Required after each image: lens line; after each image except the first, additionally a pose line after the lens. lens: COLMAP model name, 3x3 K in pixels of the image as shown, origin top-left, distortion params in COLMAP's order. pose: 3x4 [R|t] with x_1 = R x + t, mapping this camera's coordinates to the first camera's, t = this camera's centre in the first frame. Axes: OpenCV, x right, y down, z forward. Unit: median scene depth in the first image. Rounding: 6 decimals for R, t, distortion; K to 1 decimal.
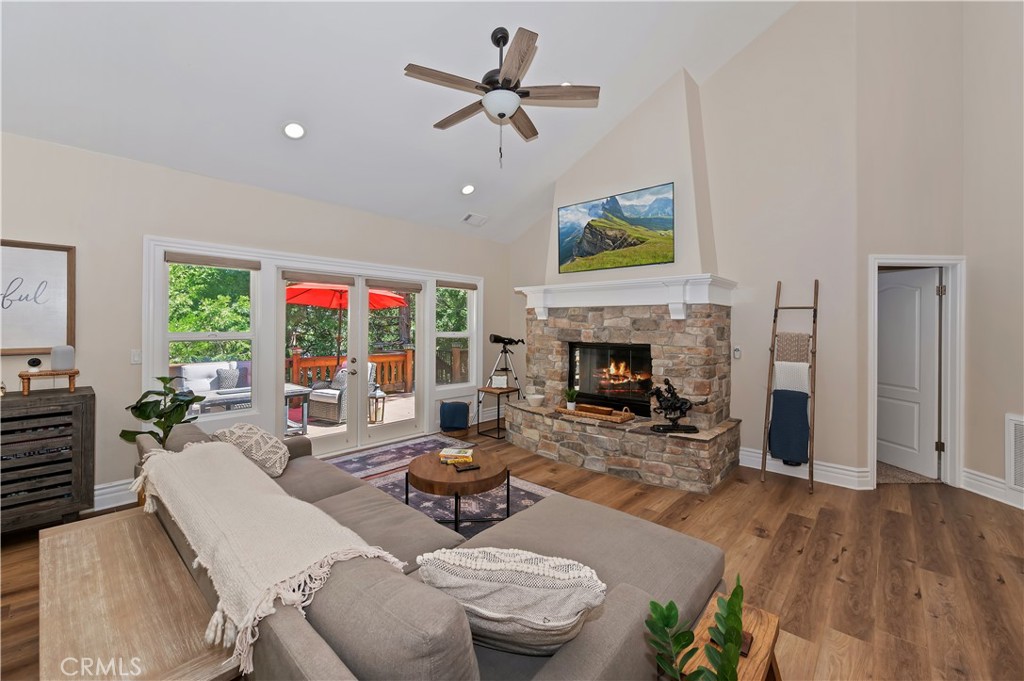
lens RADIAL K [[417.2, 0, 515.1], [0, 417.2, 325.0], [0, 0, 1]] dist [0.000027, 0.000039]
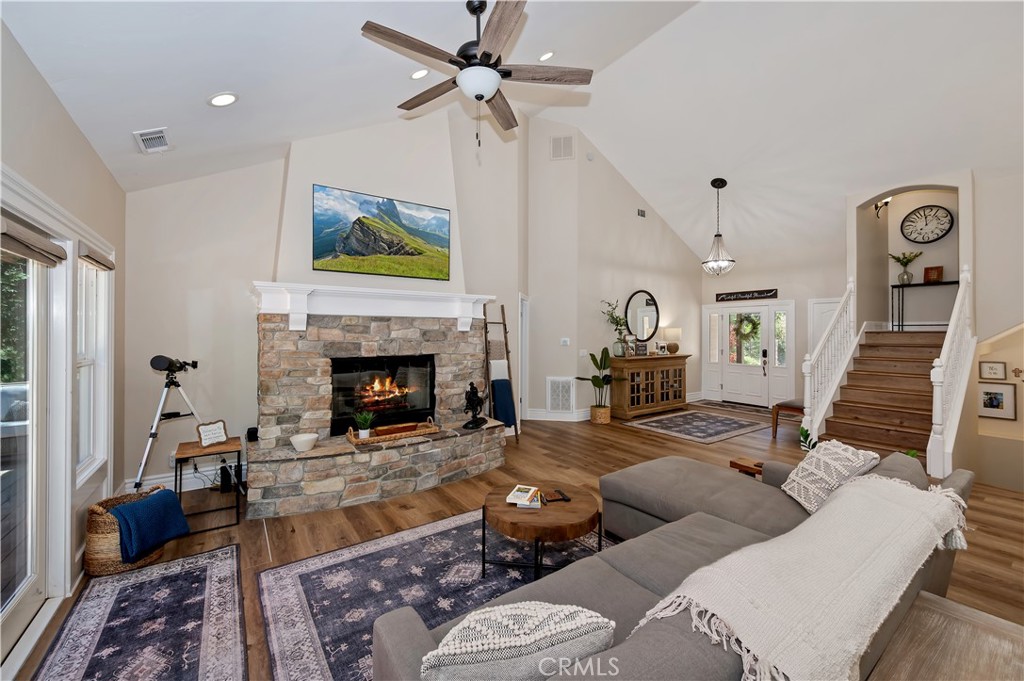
lens RADIAL K [[404.1, 0, 510.9], [0, 404.1, 331.7], [0, 0, 1]] dist [-0.000594, 0.000032]
pose [[0.228127, -0.004963, 0.973619, -0.573187], [0.002445, 0.999987, 0.004524, -0.013693], [-0.973628, 0.001348, 0.228136, 0.512821]]
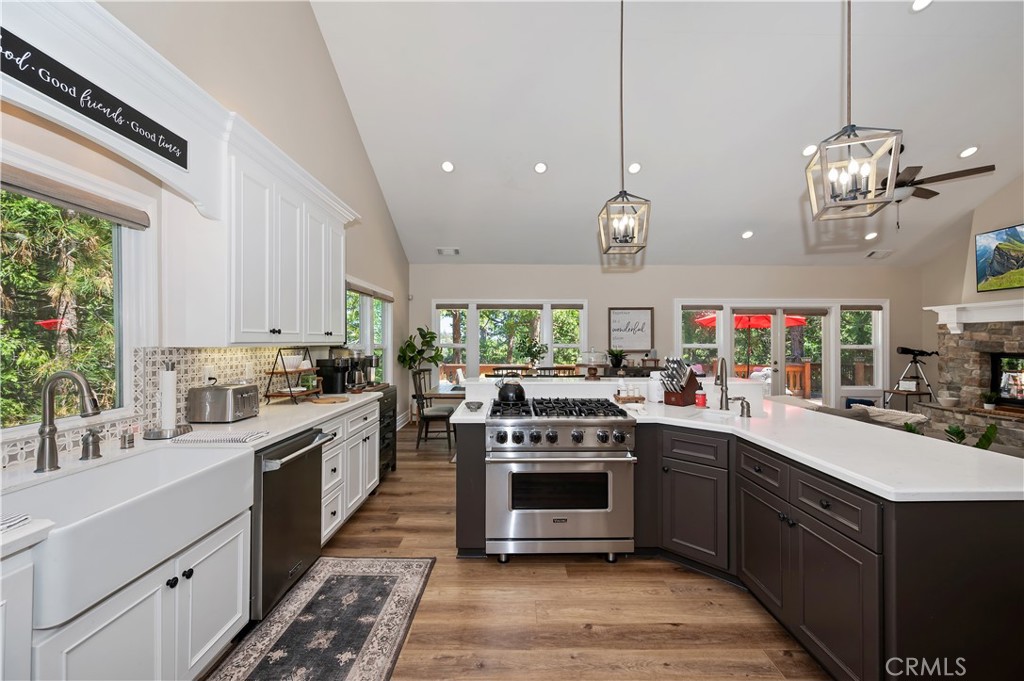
lens RADIAL K [[413.8, 0, 512.0], [0, 413.8, 340.5], [0, 0, 1]] dist [-0.000359, -0.000009]
pose [[0.672733, -0.009467, -0.739825, 0.090988], [0.005092, 0.999954, -0.008165, 0.010071], [0.739868, 0.001725, 0.672750, -0.745255]]
